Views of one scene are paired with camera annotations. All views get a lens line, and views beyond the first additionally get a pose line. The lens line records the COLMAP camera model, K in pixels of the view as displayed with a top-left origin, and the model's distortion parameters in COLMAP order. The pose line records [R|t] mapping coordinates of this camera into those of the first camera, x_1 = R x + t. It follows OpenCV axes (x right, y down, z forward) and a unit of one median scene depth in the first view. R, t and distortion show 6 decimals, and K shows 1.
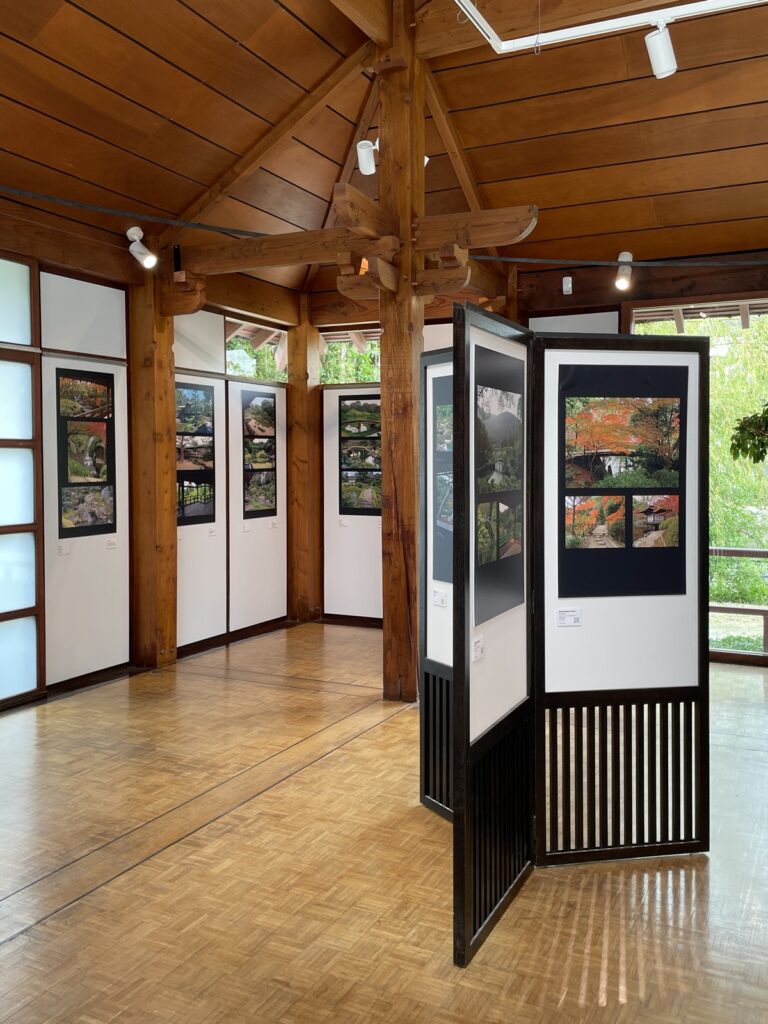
lens RADIAL K [[891.4, 0, 402.4], [0, 891.4, 480.6], [0, 0, 1]] dist [0.047431, -0.010401]
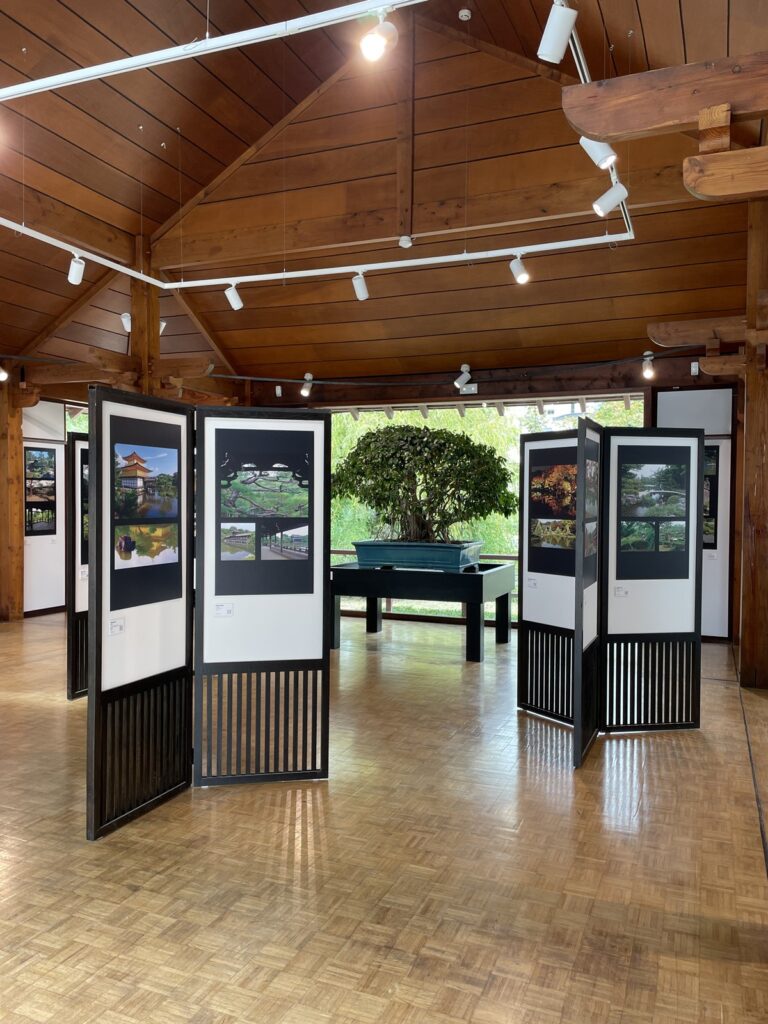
lens RADIAL K [[792.9, 0, 388.4], [0, 792.9, 513.7], [0, 0, 1]] dist [0.095245, -0.133387]
pose [[0.998263, 0.008186, 0.058349, 0.350228], [-0.007809, 0.999947, -0.006679, 0.017115], [-0.058401, 0.006212, 0.998274, -0.542215]]
